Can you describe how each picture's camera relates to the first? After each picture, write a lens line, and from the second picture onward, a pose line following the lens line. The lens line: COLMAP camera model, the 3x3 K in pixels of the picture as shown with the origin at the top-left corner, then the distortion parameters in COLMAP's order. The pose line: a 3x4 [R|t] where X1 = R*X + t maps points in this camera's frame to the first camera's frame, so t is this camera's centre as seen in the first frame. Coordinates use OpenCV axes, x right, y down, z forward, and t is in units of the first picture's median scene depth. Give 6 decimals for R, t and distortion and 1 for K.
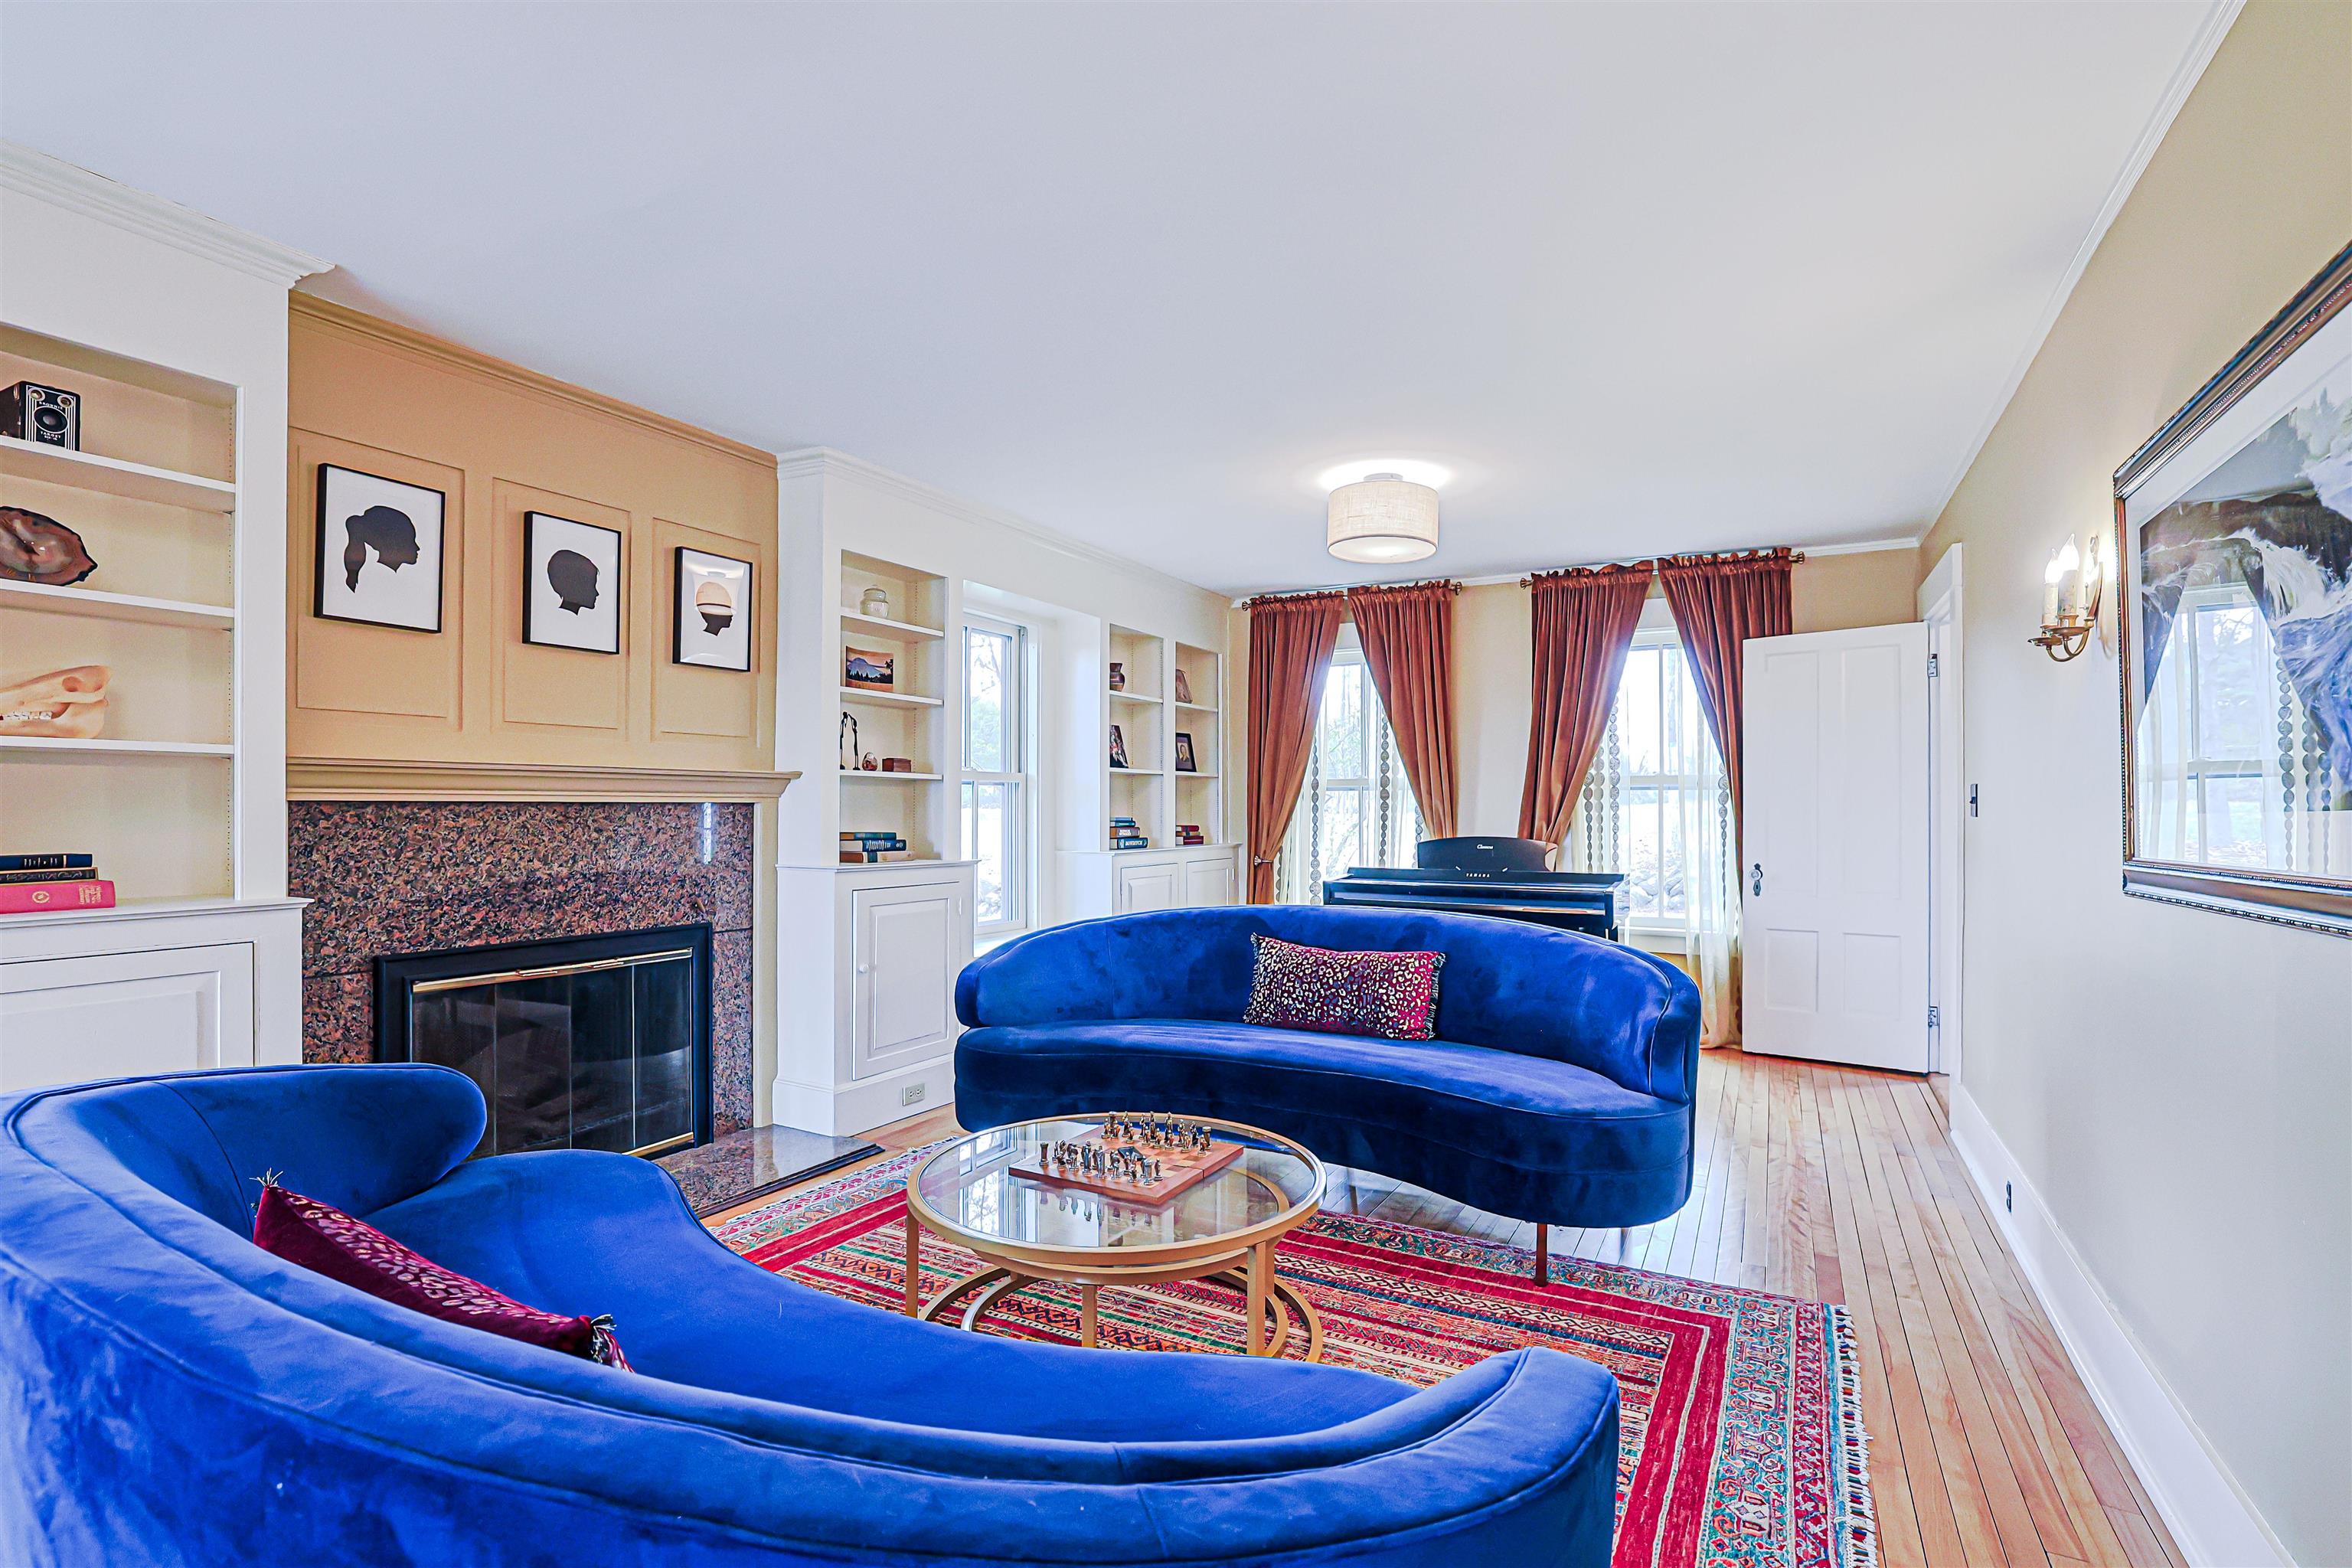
lens RADIAL K [[1101.5, 0, 1173.9], [0, 1101.5, 792.8], [0, 0, 1]] dist [-0.017253, 0.004299]
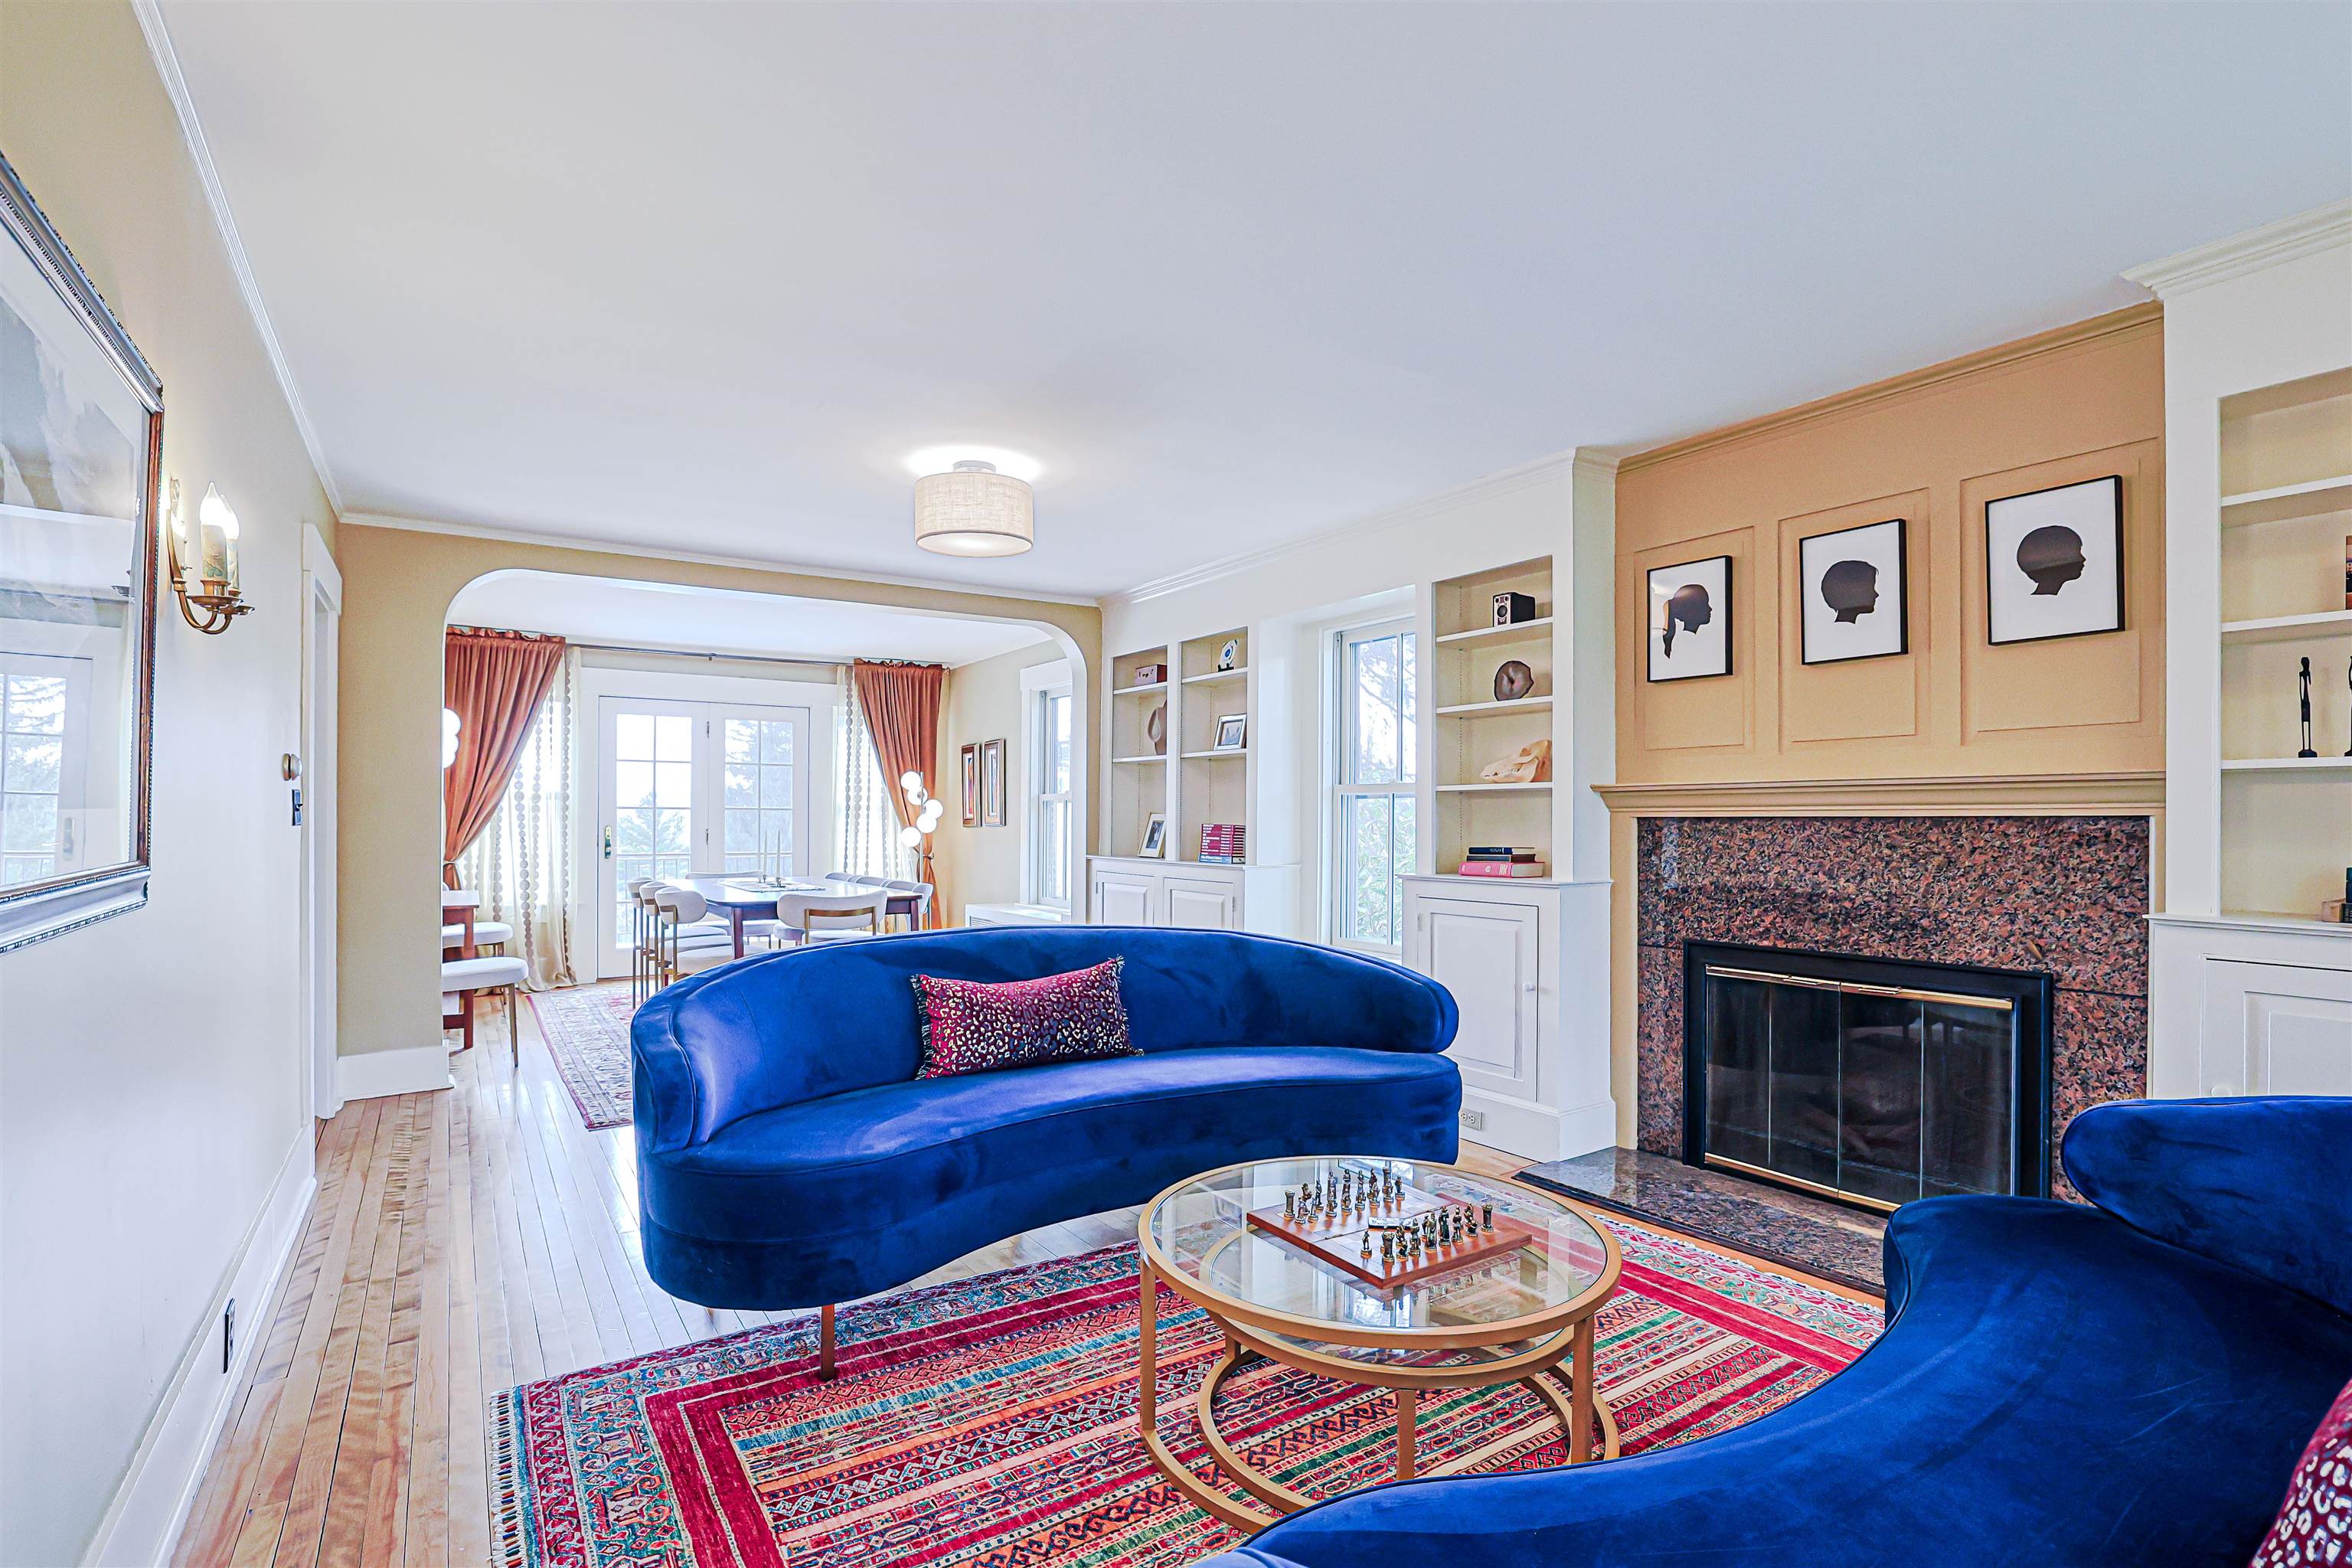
lens RADIAL K [[1101.5, 0, 1177.4], [0, 1101.5, 802.3], [0, 0, 1]] dist [-0.017253, 0.004299]
pose [[-0.456957, -0.019302, -0.889279, 0.603076], [0.007672, 0.999642, -0.025640, 0.016507], [0.889456, -0.018539, -0.456645, 0.931604]]
